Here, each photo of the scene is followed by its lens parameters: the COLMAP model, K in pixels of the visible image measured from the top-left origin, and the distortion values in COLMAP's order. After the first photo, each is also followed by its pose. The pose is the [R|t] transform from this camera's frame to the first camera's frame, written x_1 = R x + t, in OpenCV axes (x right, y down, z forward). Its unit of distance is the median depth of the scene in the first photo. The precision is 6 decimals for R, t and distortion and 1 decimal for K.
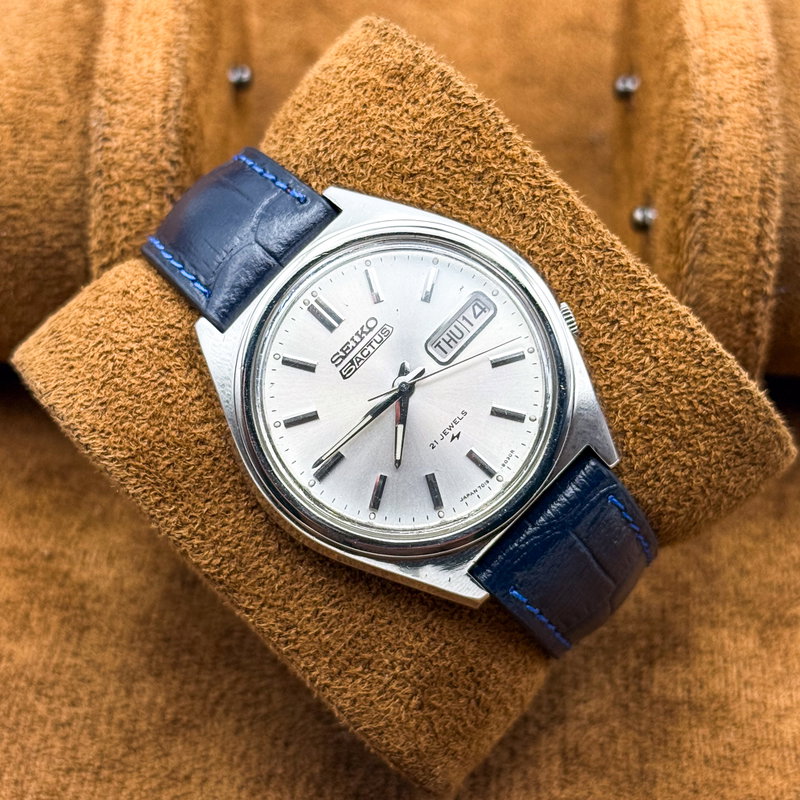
lens RADIAL K [[2067.8, 0, 380.8], [0, 2067.8, 386.4], [0, 0, 1]] dist [-0.062274, 0.518356]
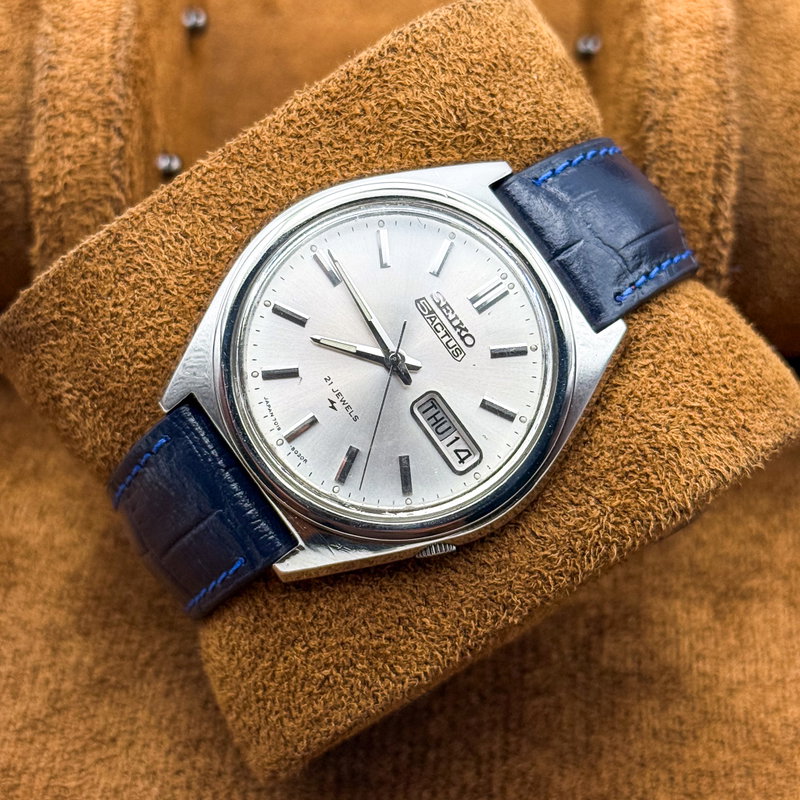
lens RADIAL K [[2067.8, 0, 380.8], [0, 2067.8, 386.4], [0, 0, 1]] dist [-0.062274, 0.518356]
pose [[-0.183586, 0.979842, -0.078780, 0.095496], [-0.976277, -0.172383, 0.131026, -0.115763], [0.114804, 0.100966, 0.988244, 0.071123]]
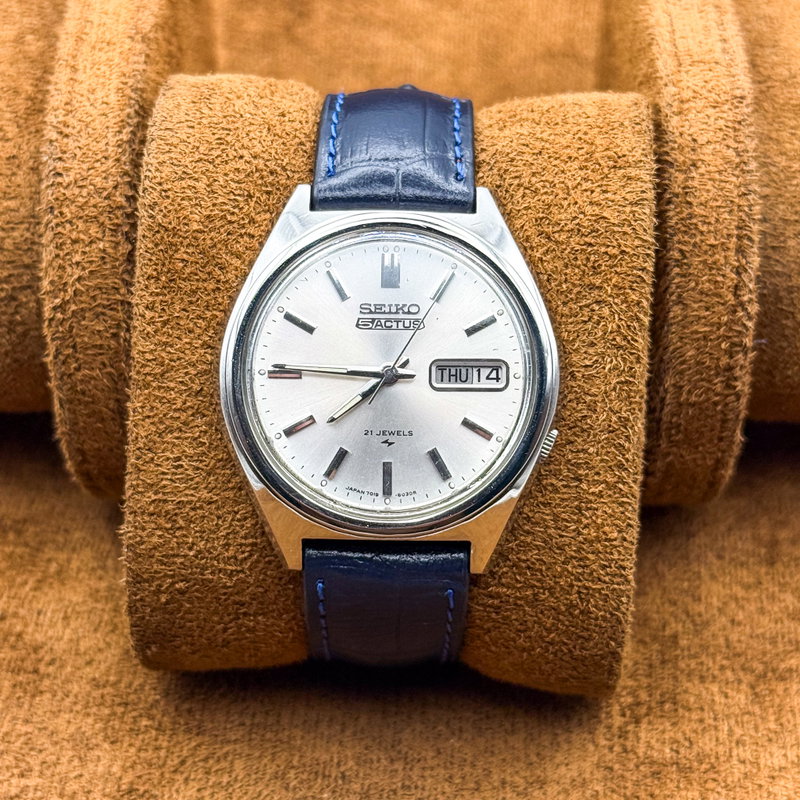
lens RADIAL K [[2067.8, 0, 380.8], [0, 2067.8, 386.4], [0, 0, 1]] dist [-0.062274, 0.518356]
pose [[0.681973, 0.730730, -0.030760, 0.043743], [-0.727425, 0.682054, 0.075194, -0.068686], [0.075927, -0.028905, 0.996694, -0.033999]]
